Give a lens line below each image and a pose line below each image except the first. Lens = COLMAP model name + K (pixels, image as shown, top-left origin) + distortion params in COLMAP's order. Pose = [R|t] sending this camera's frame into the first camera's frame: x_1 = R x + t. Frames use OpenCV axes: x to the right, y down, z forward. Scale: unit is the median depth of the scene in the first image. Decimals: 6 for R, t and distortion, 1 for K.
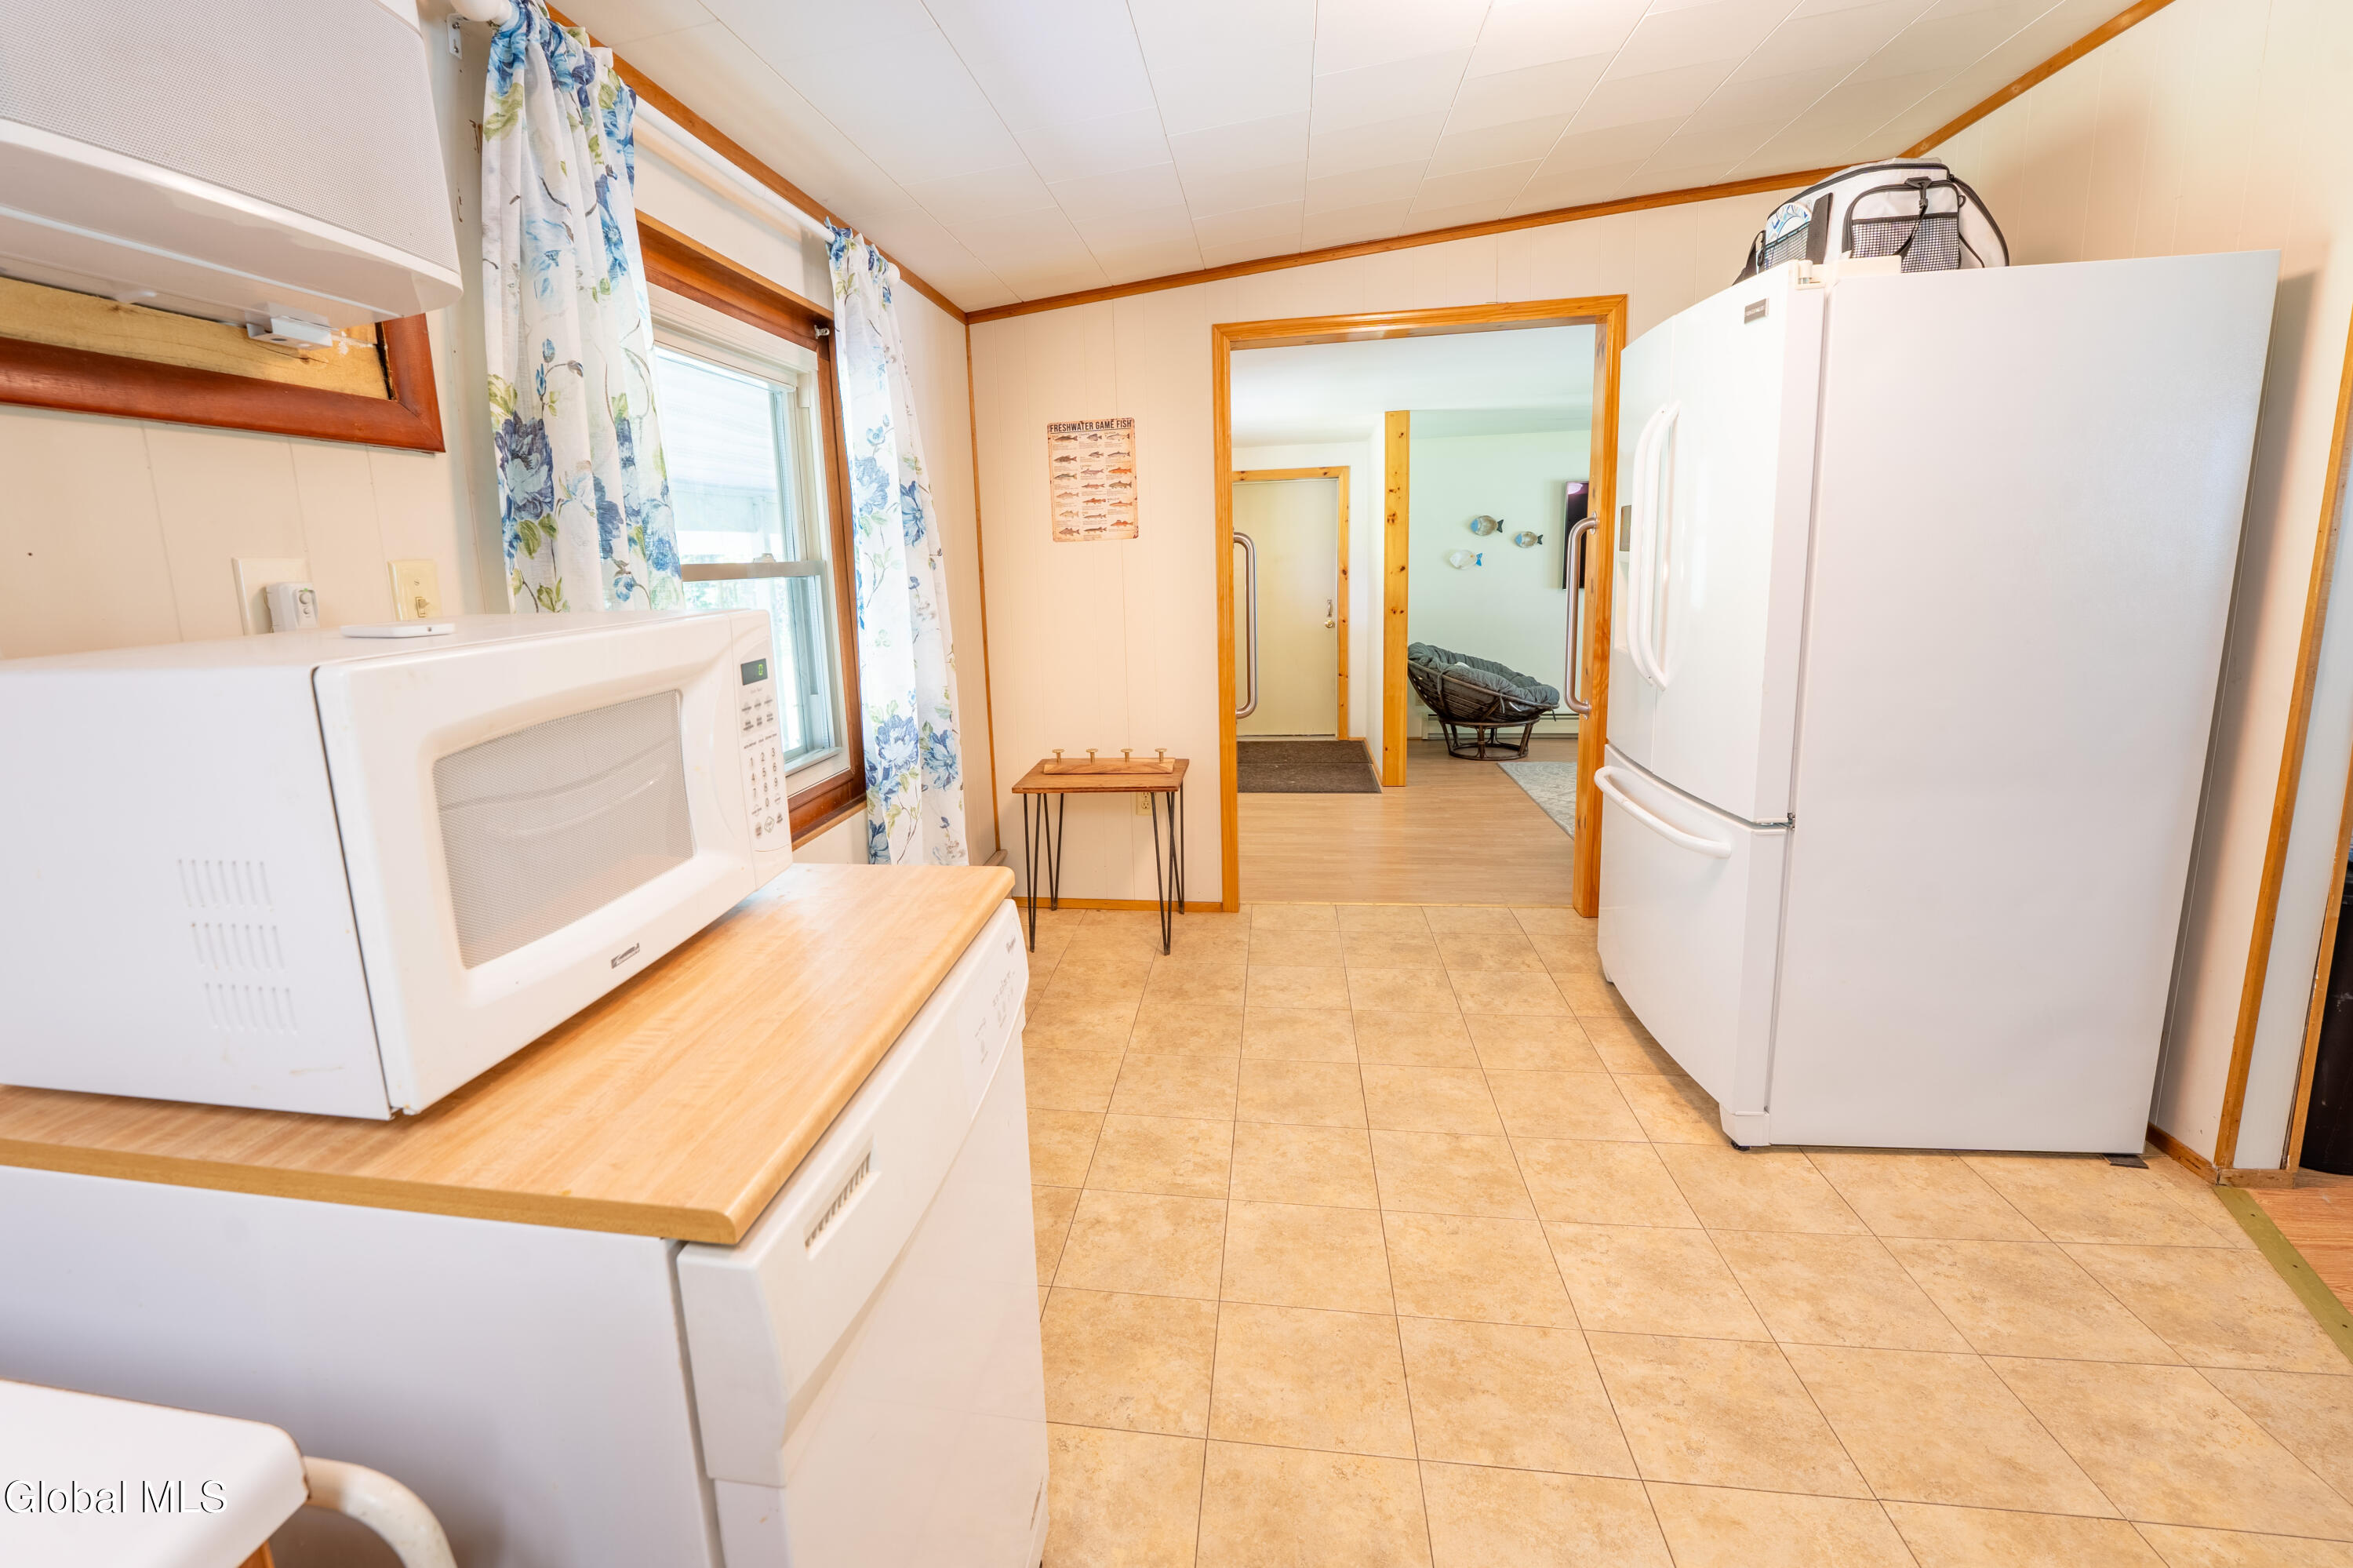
lens RADIAL K [[974.6, 0, 1117.5], [0, 974.6, 727.3], [0, 0, 1]] dist [-0.026290, 0.002553]
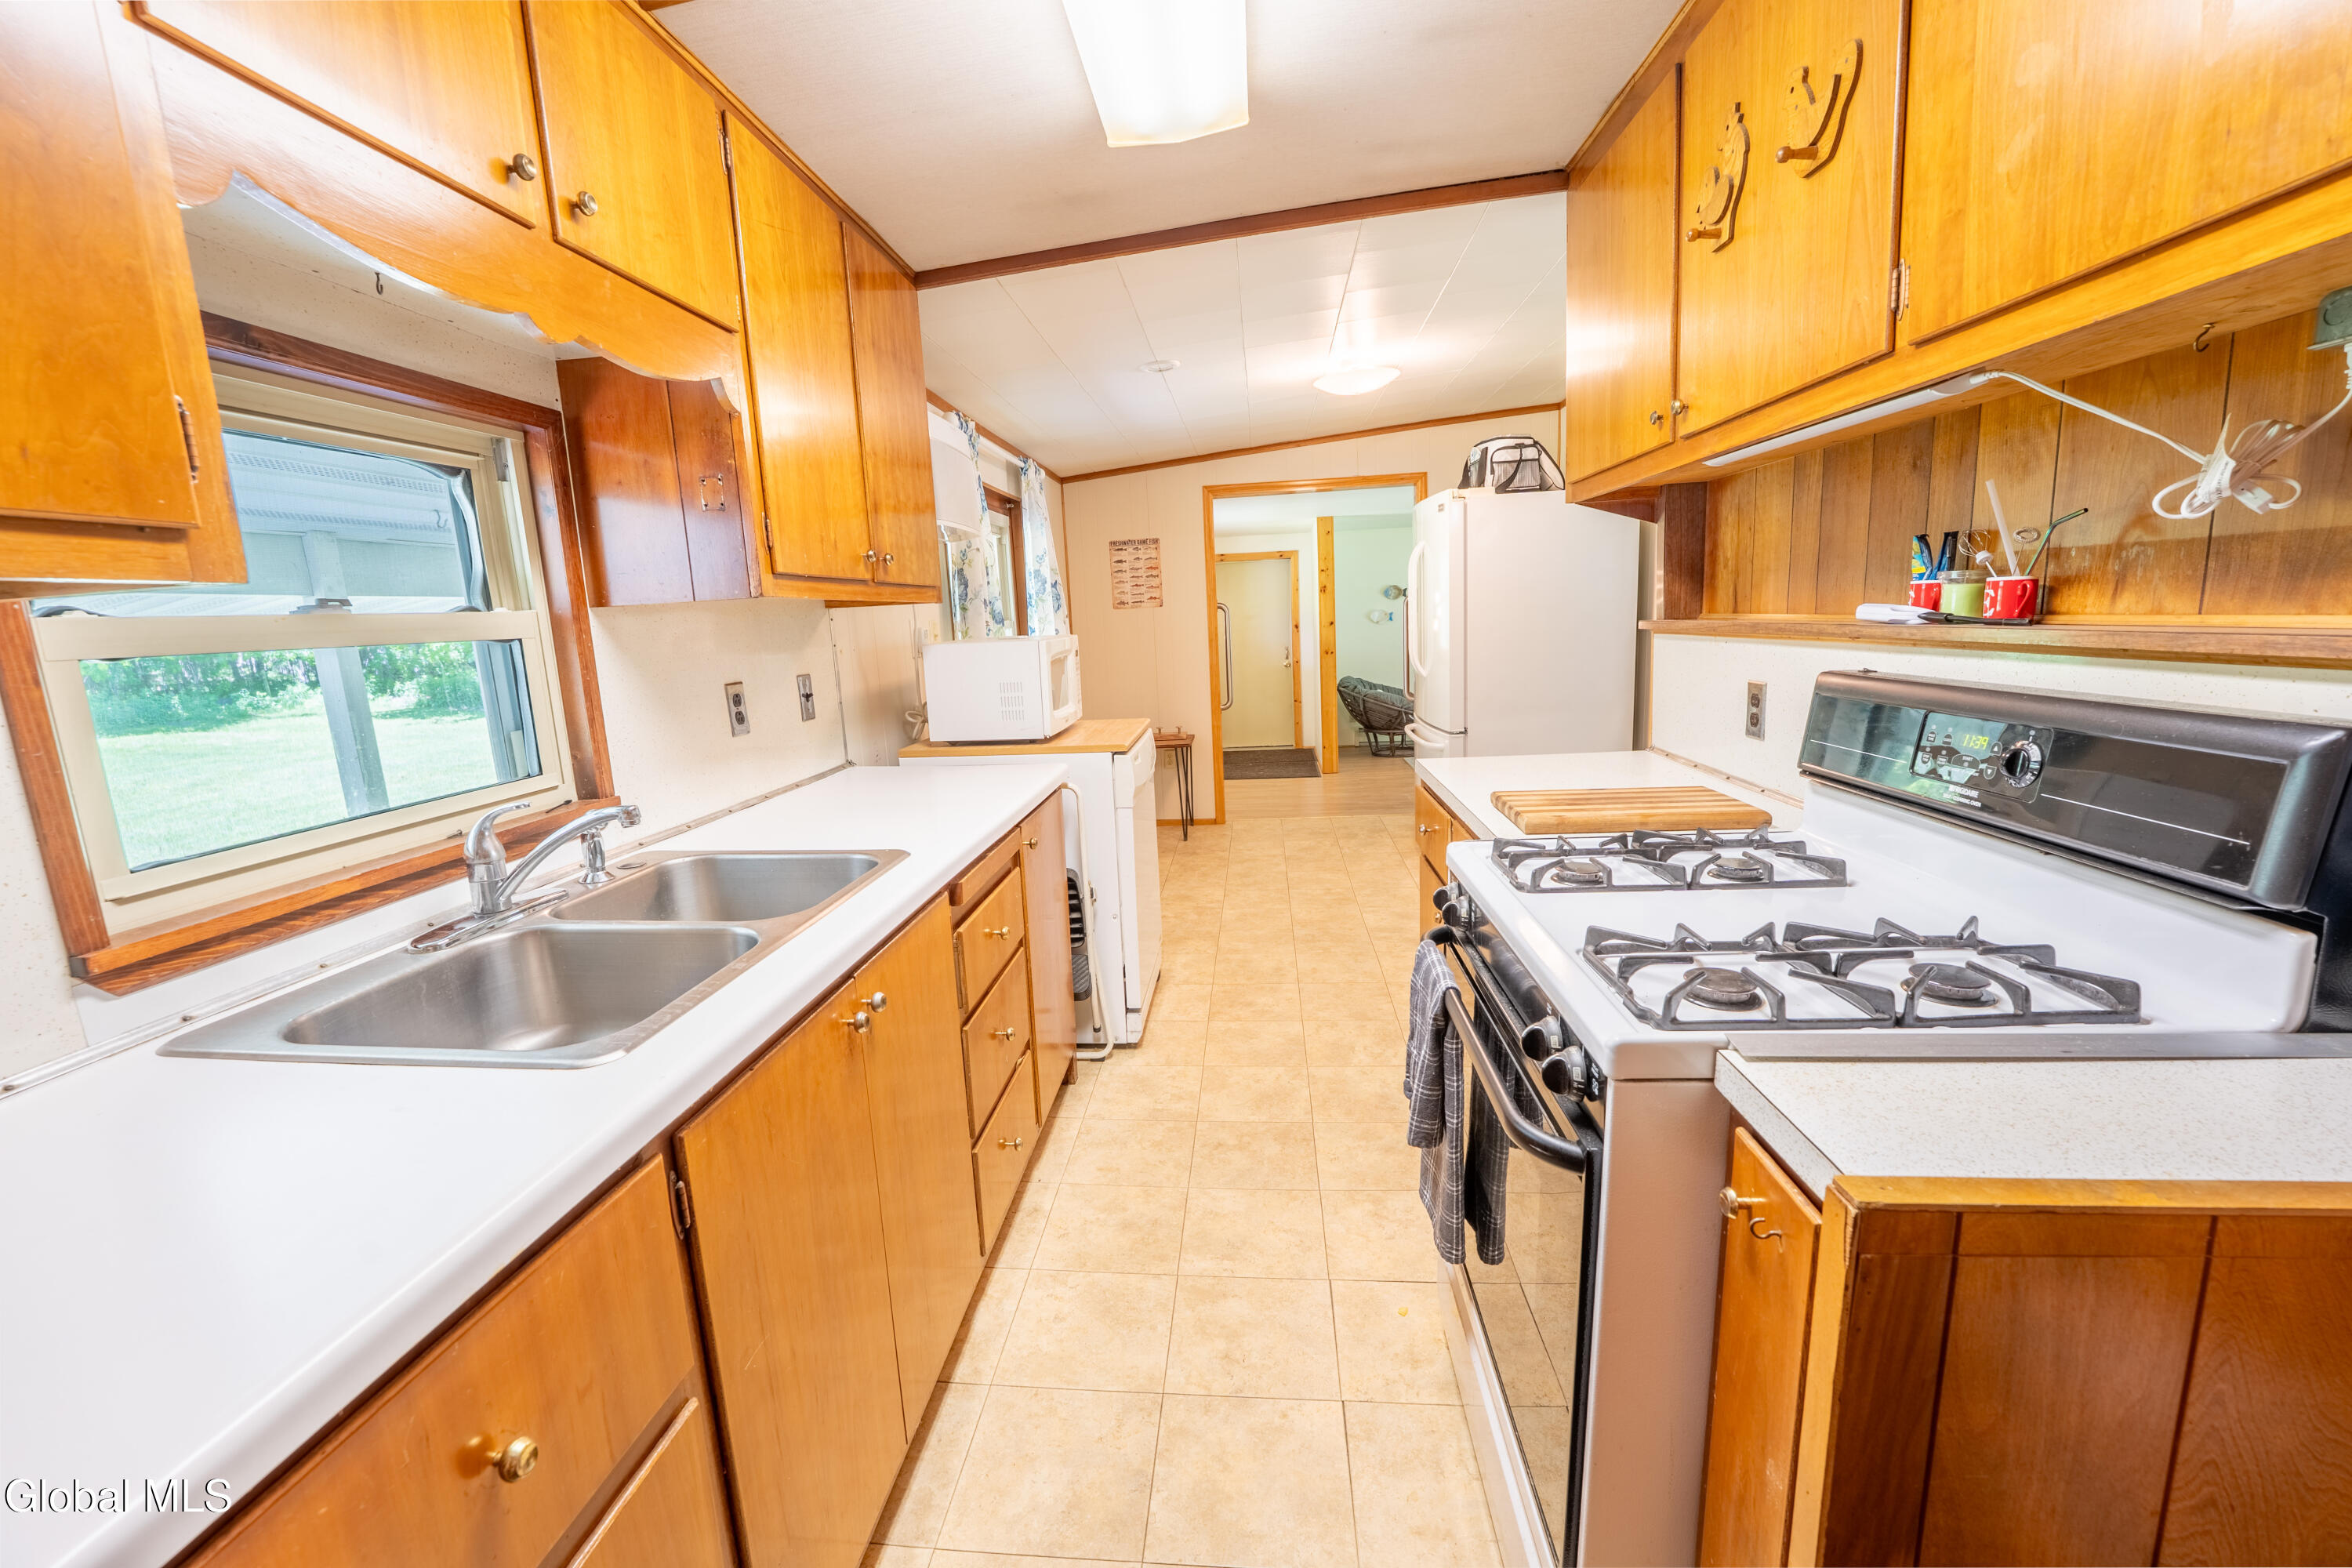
lens RADIAL K [[974.2, 0, 1179.6], [0, 974.2, 798.8], [0, 0, 1]] dist [-0.026290, 0.002553]
pose [[0.996678, -0.024537, 0.077661, -0.092189], [0.023642, 0.999643, 0.012428, 0.128457], [-0.077939, -0.010551, 0.996902, -0.741569]]
